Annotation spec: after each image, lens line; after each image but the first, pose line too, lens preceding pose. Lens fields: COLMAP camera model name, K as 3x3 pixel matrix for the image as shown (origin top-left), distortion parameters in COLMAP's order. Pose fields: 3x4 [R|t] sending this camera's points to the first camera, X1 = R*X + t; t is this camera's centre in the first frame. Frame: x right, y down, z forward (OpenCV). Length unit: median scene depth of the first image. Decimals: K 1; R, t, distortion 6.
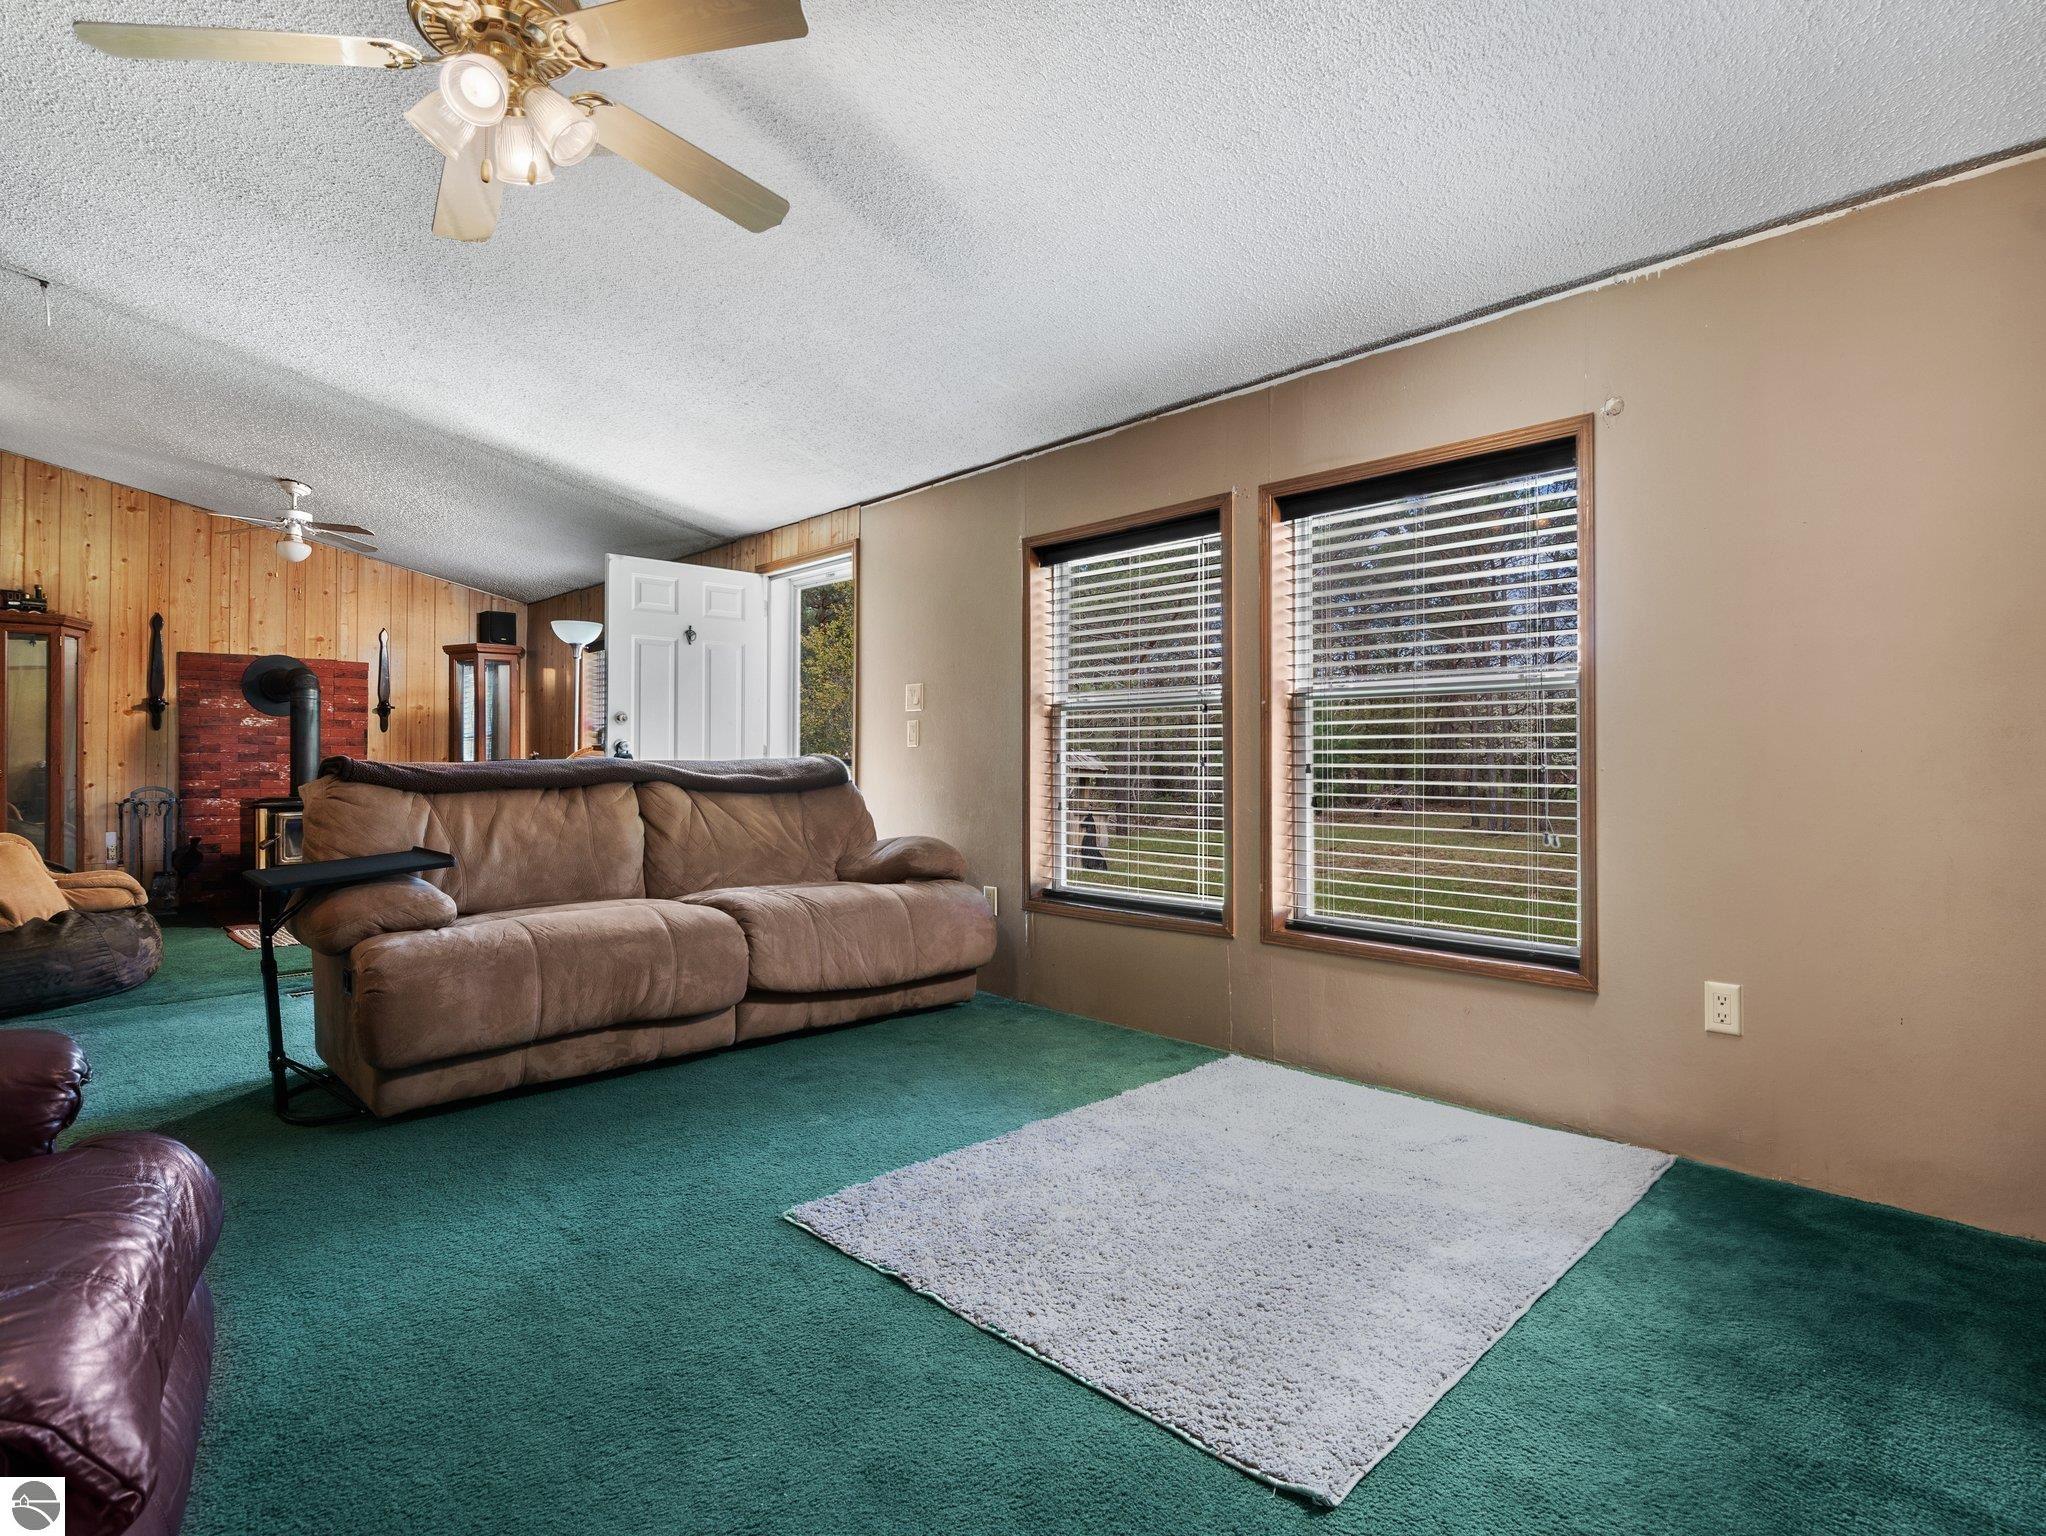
lens RADIAL K [[1034.5, 0, 1018.5], [0, 1034.5, 757.8], [0, 0, 1]] dist [-0.008125, 0.003559]
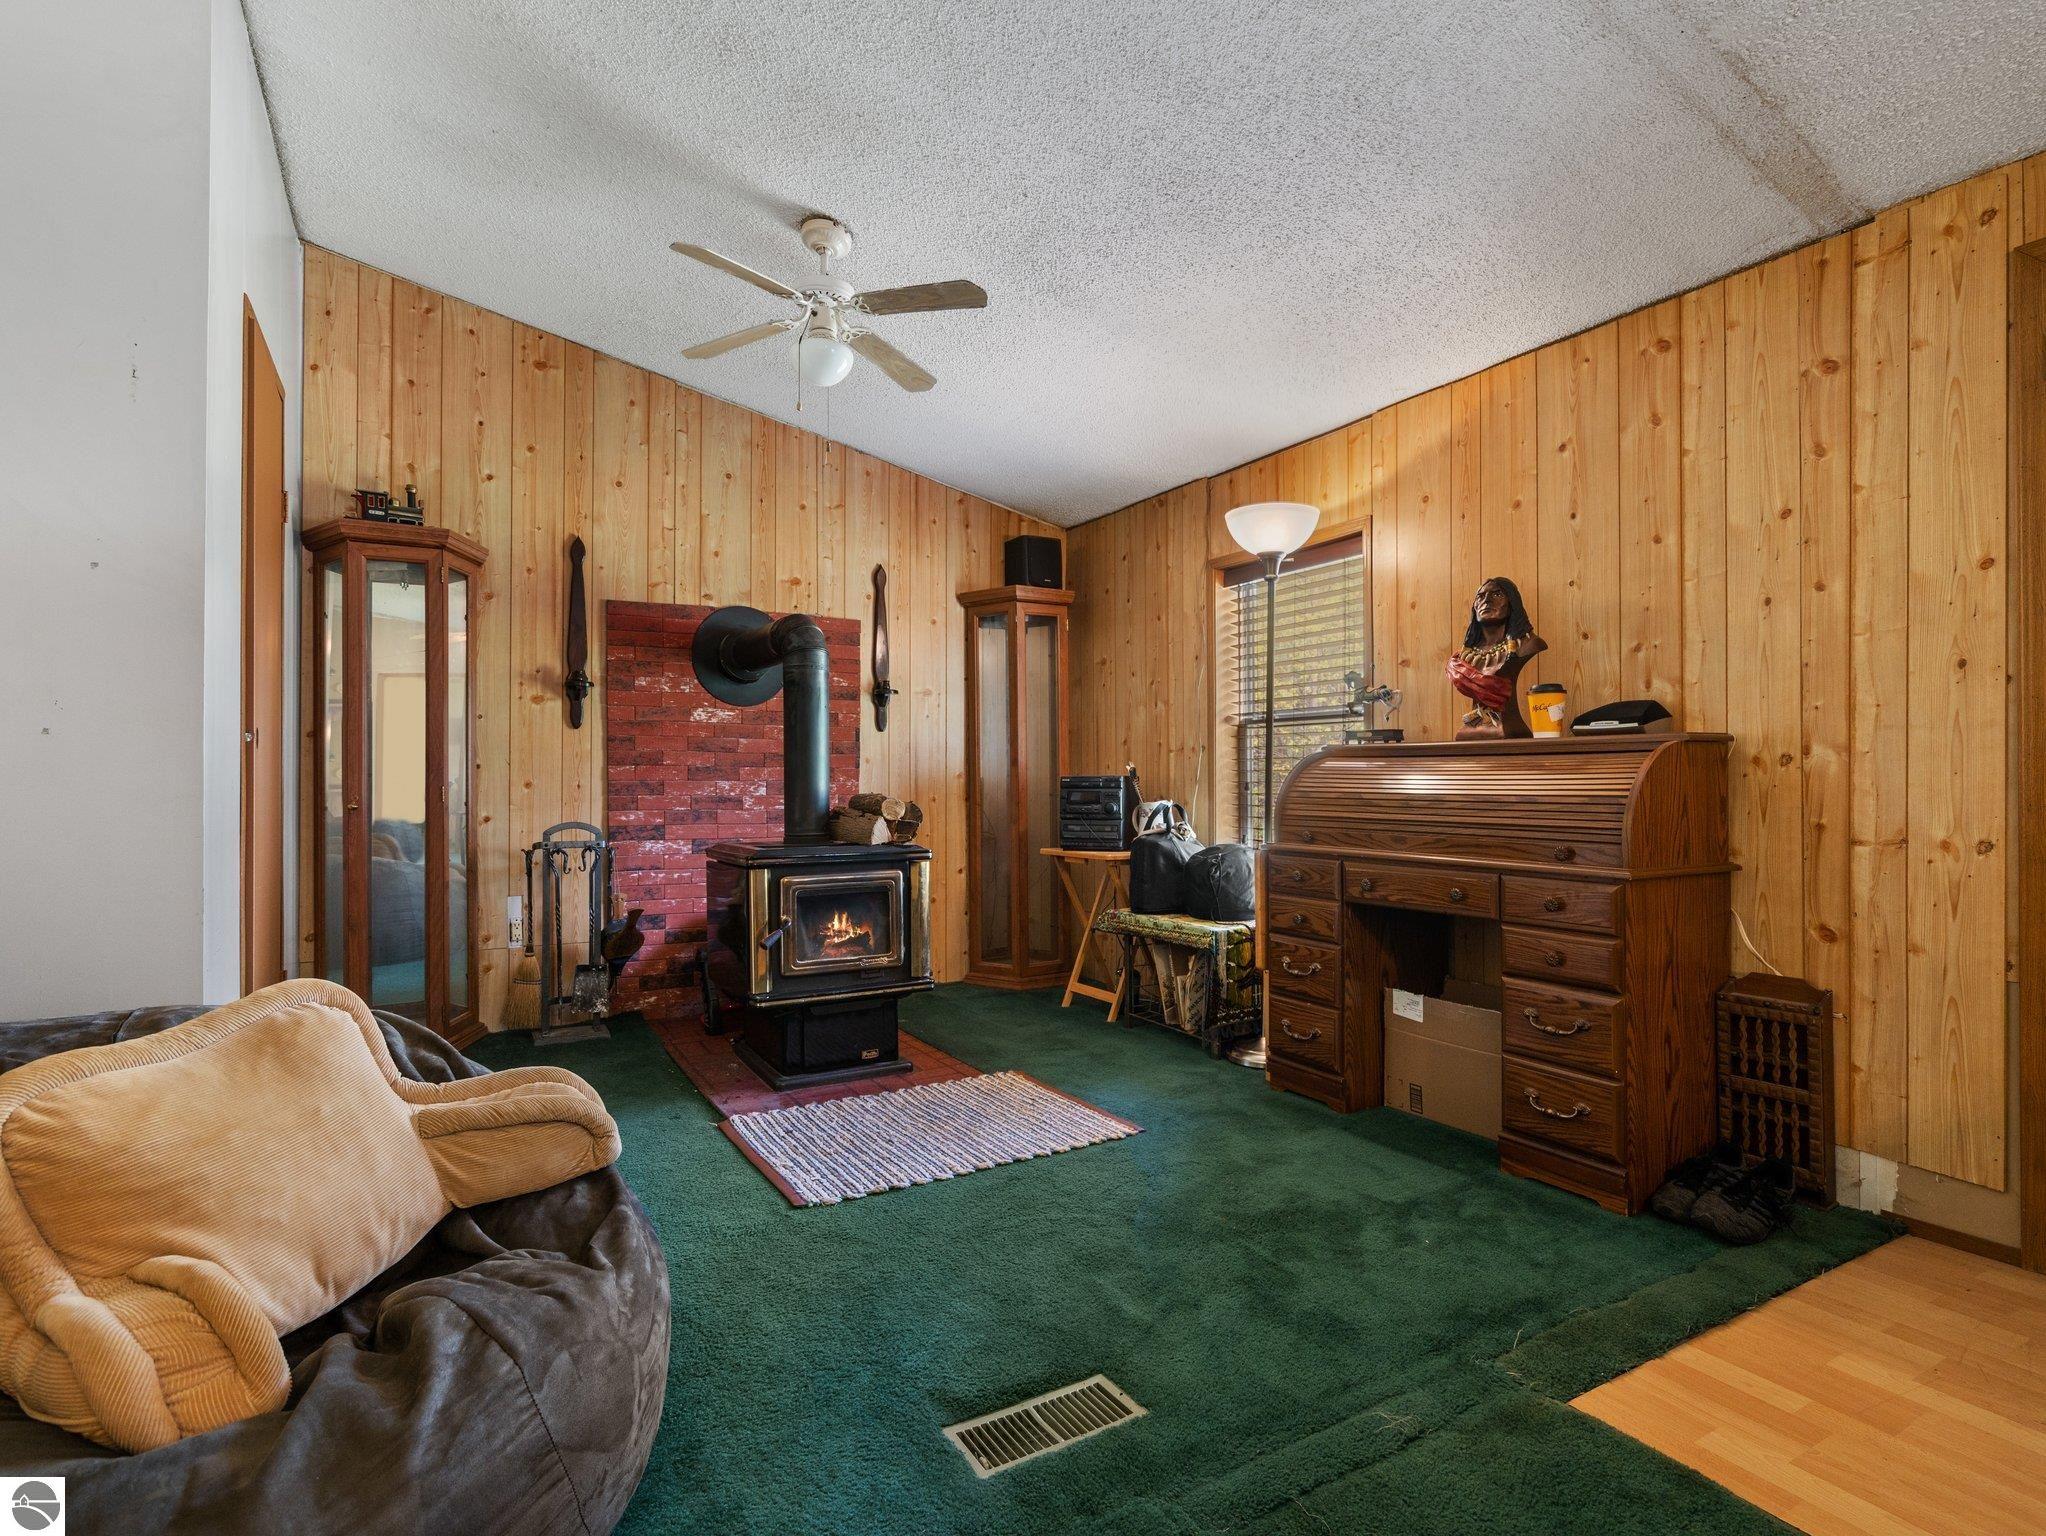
lens RADIAL K [[1034.5, 0, 1026.0], [0, 1034.5, 772.7], [0, 0, 1]] dist [-0.008125, 0.003559]
pose [[0.969579, -0.003059, -0.244761, -0.430505], [0.004041, 0.999986, 0.003512, -0.002029], [0.244746, -0.004395, 0.969577, 0.473963]]
